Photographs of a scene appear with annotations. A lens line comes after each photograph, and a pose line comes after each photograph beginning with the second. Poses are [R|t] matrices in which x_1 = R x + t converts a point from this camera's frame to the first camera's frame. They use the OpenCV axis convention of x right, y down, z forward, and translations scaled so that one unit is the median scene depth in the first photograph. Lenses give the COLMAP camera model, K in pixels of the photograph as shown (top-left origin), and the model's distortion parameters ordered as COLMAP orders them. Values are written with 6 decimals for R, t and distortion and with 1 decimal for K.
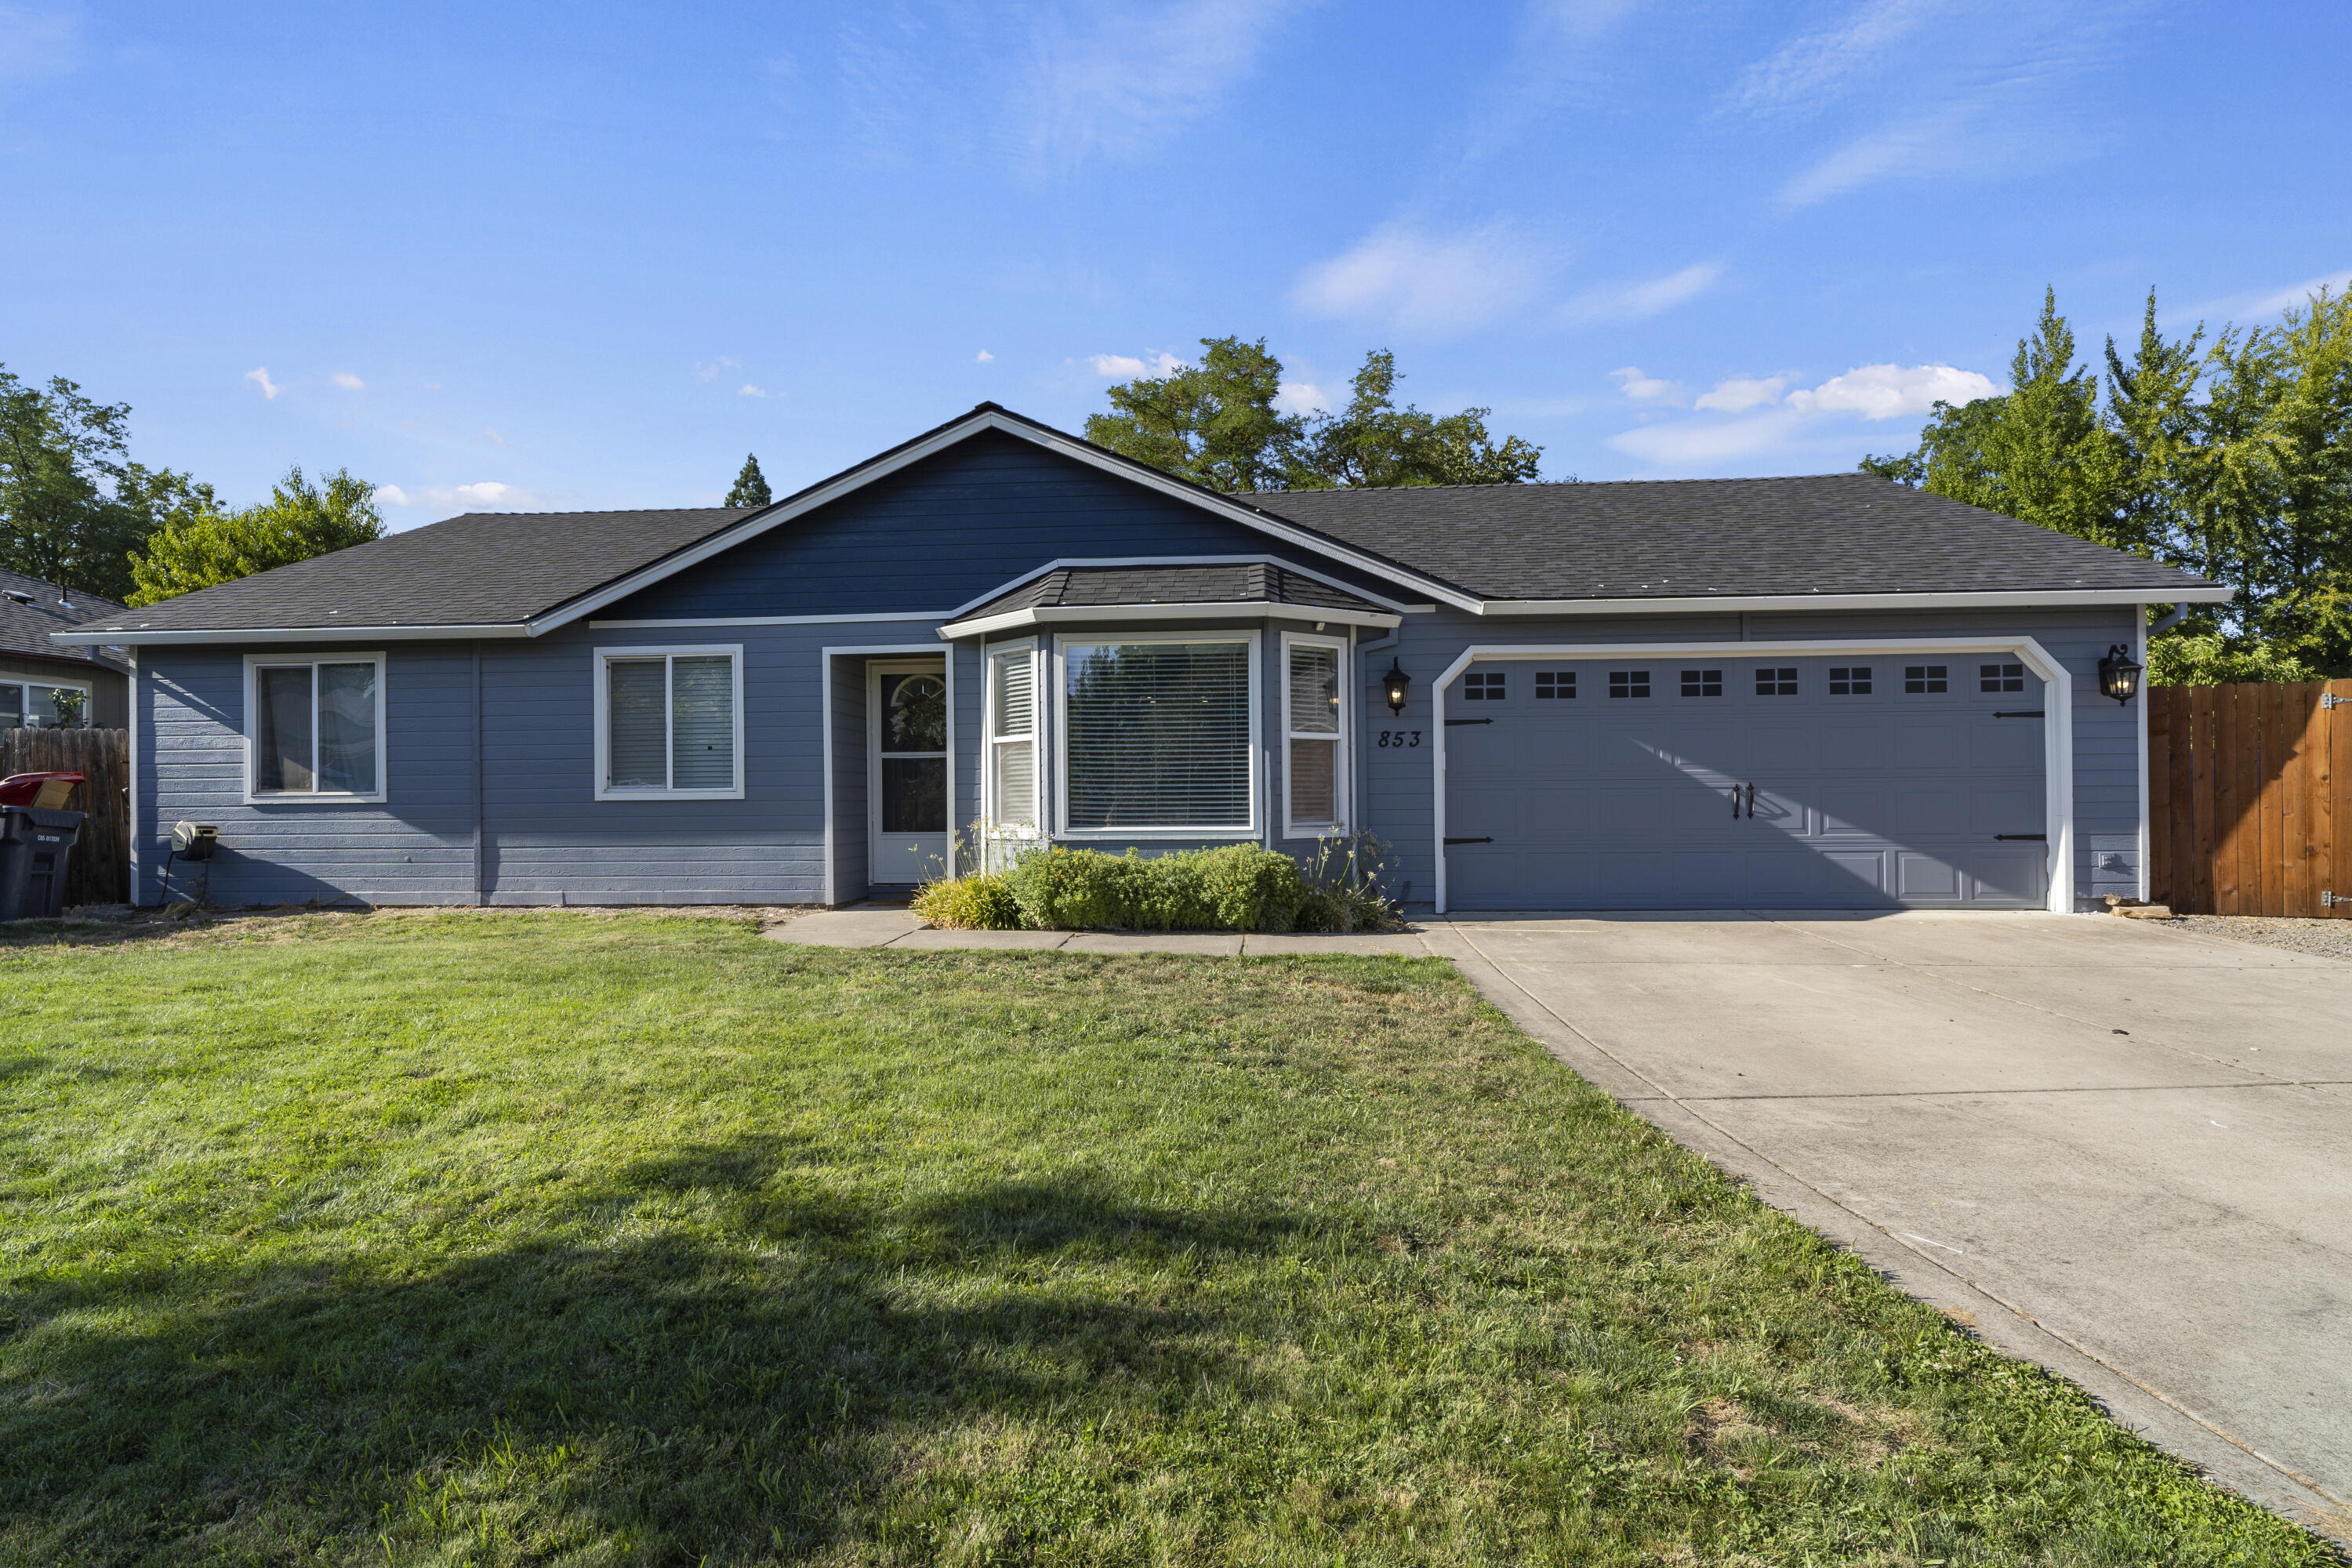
lens RADIAL K [[1229.7, 0, 1180.7], [0, 1229.7, 789.2], [0, 0, 1]] dist [-0.006354, 0.000165]
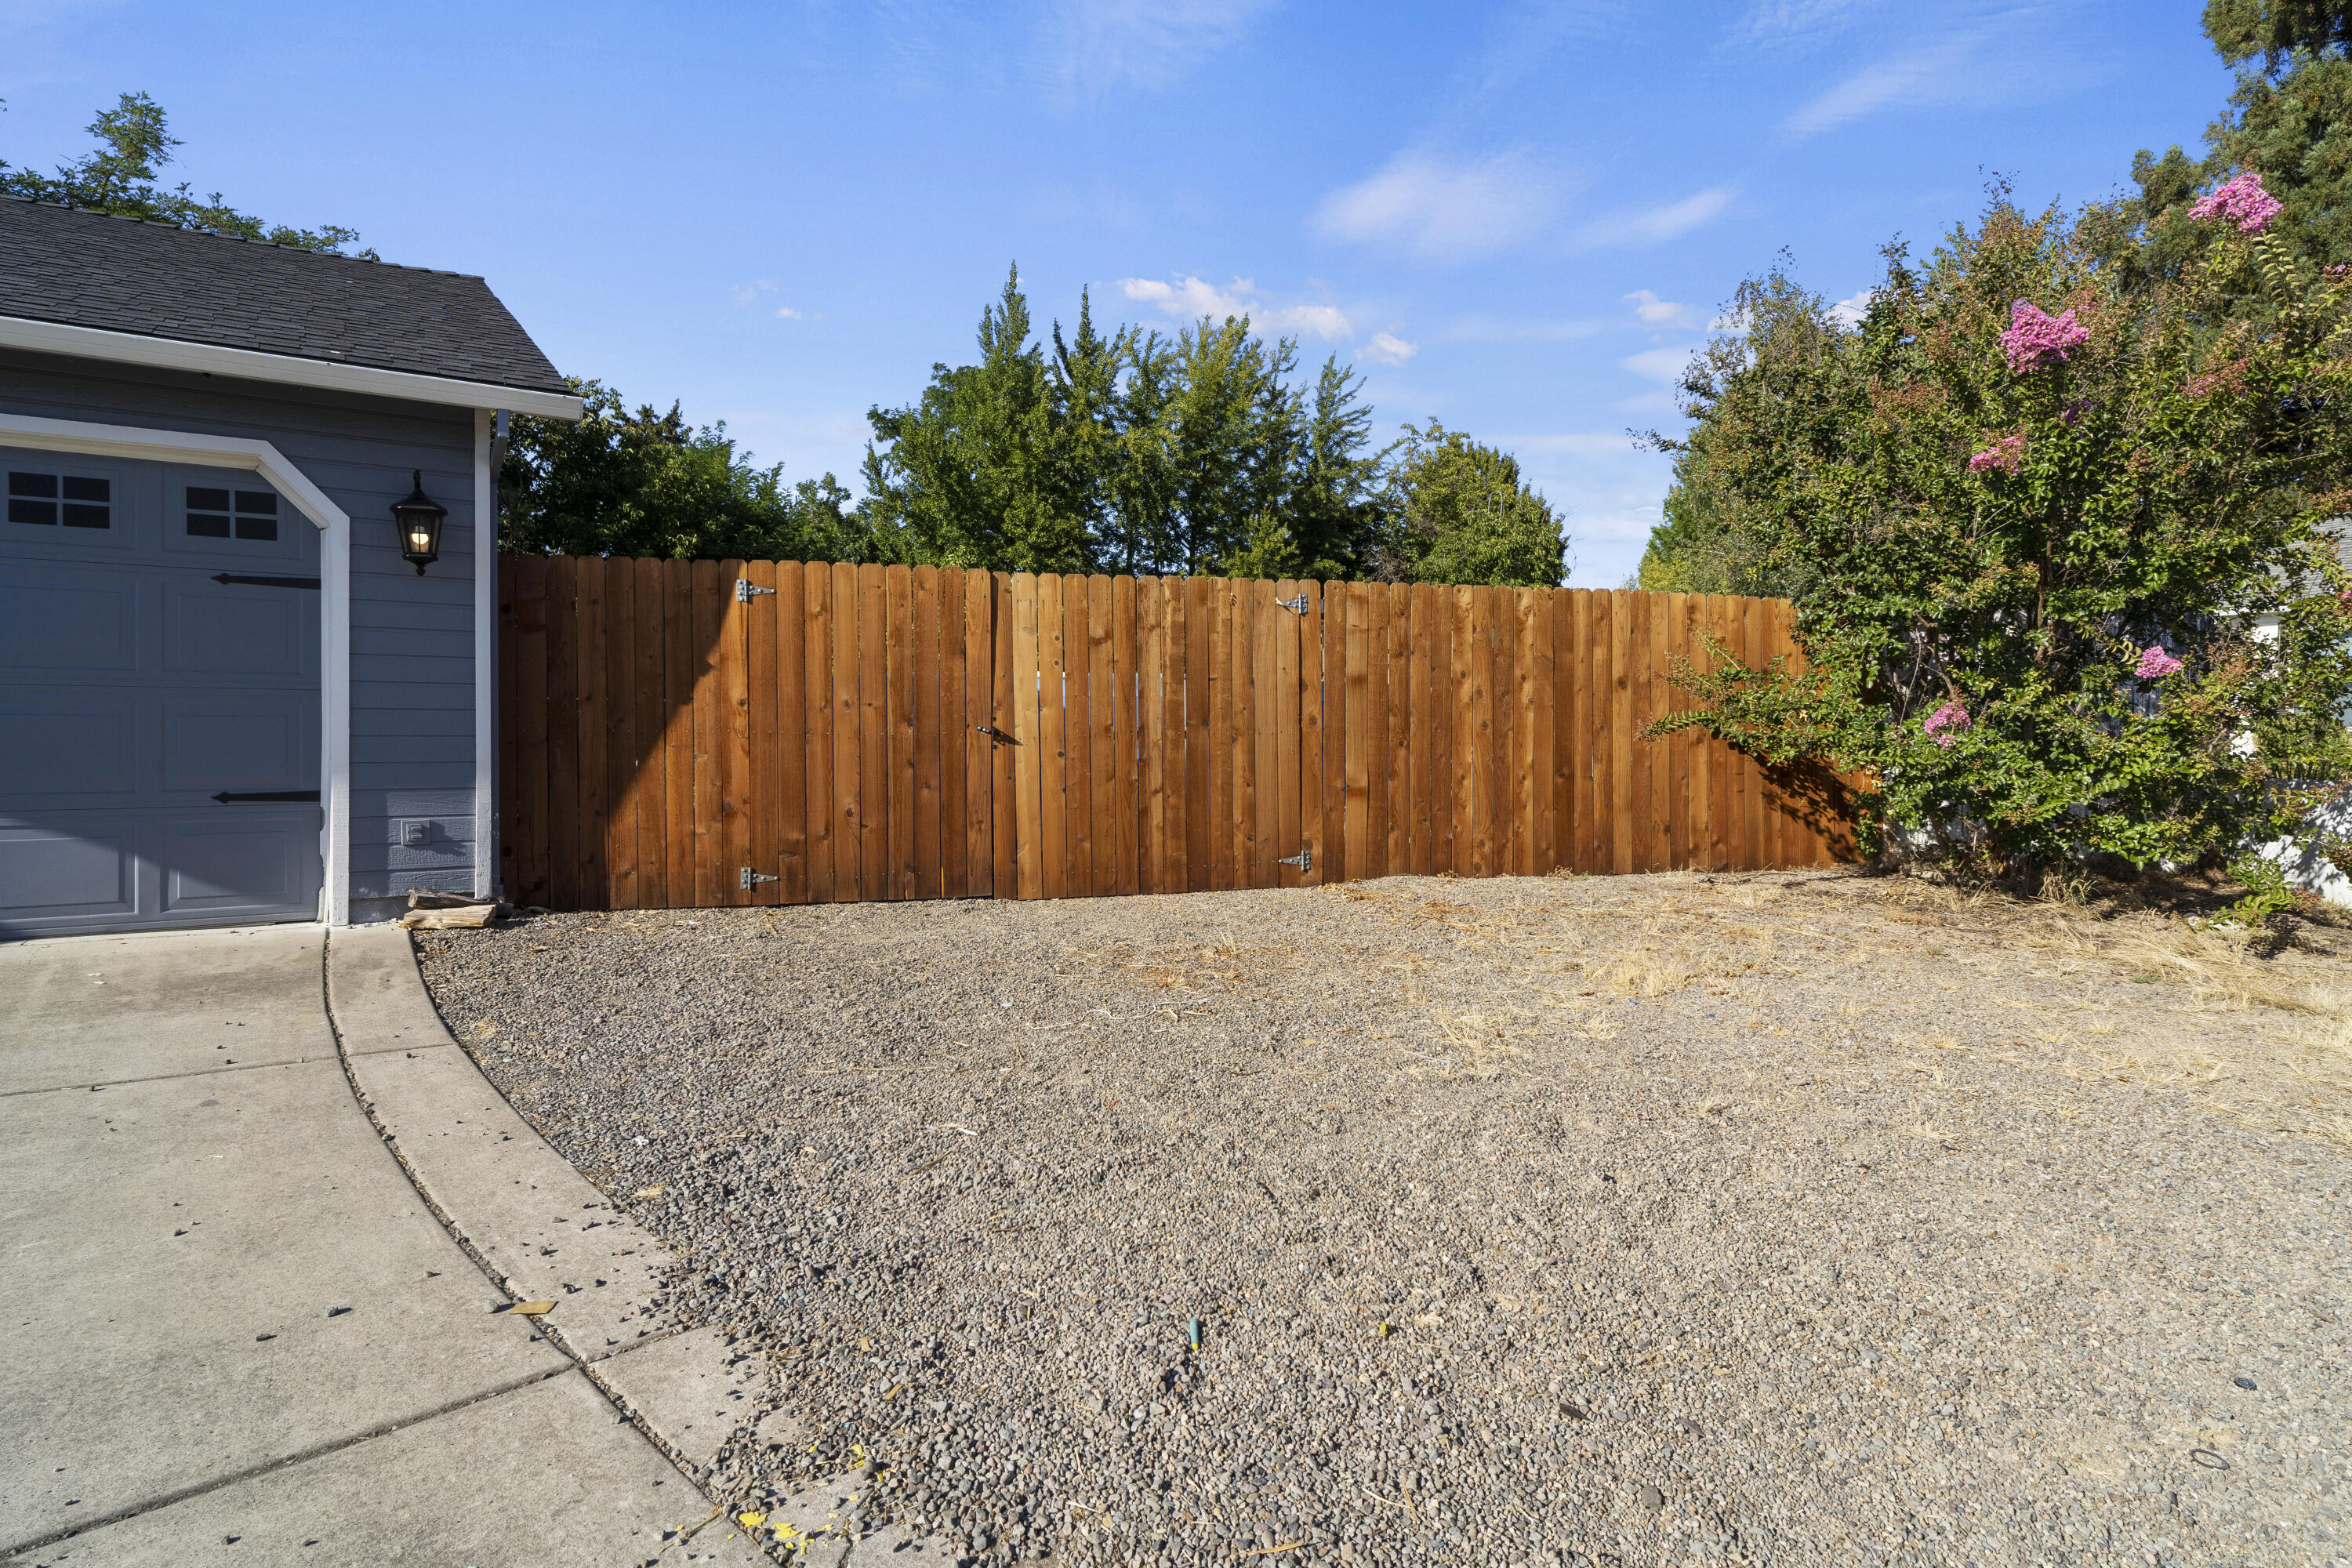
lens RADIAL K [[1226.7, 0, 1178.7], [0, 1226.7, 741.2], [0, 0, 1]] dist [-0.004589, 0.000316]
pose [[0.786654, 0.008623, 0.617334, 0.650271], [-0.010587, 0.999944, -0.000477, 0.009161], [-0.617304, -0.006160, 0.786701, 0.283188]]
